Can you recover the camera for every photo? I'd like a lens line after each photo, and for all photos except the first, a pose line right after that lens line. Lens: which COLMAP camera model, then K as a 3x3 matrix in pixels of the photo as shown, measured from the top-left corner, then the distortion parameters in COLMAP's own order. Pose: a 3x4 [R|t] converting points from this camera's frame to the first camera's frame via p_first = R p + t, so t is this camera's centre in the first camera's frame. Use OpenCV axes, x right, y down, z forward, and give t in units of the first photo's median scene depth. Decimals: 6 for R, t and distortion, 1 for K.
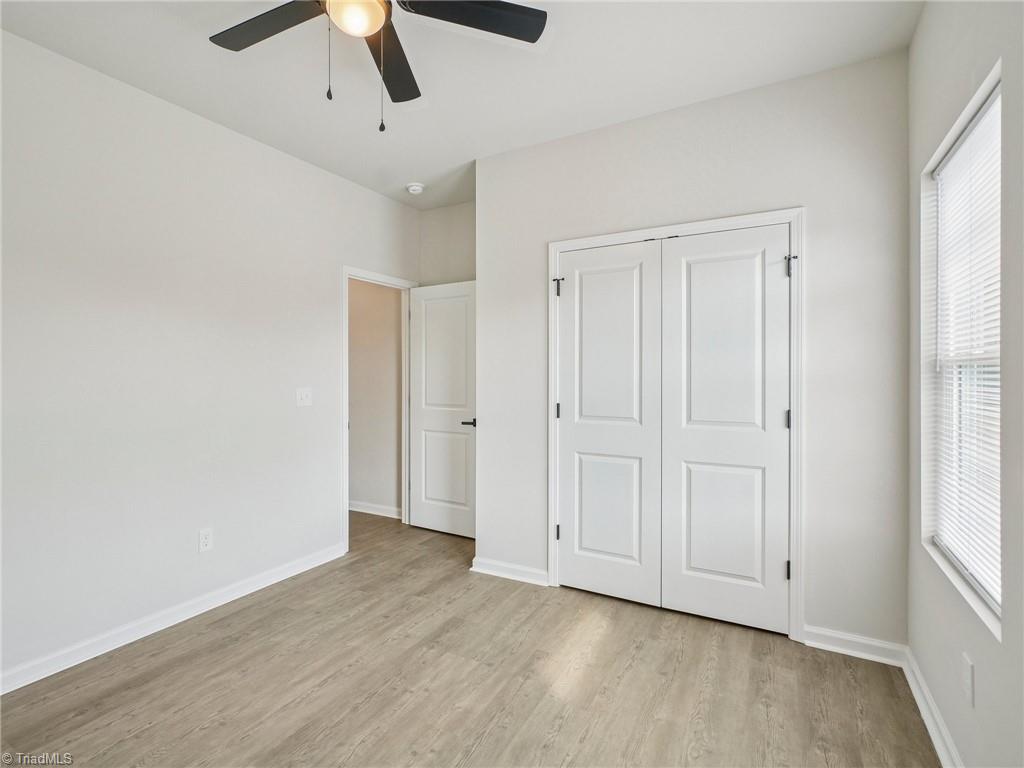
lens RADIAL K [[505.8, 0, 511.1], [0, 505.8, 373.8], [0, 0, 1]] dist [-0.003421, -0.001804]
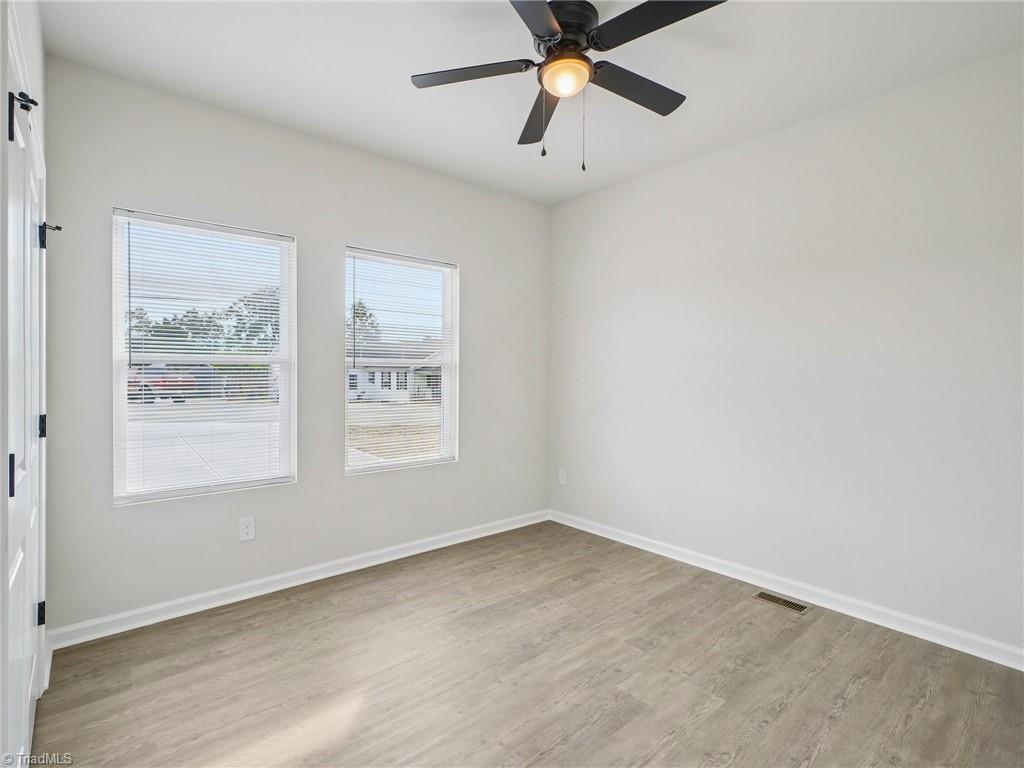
lens RADIAL K [[505.8, 0, 511.1], [0, 505.8, 373.8], [0, 0, 1]] dist [-0.003421, -0.001804]
pose [[-0.932199, -0.007503, 0.361870, -0.565650], [-0.007451, 0.999971, 0.001539, 0.013565], [-0.361871, -0.001261, -0.932227, 1.966040]]
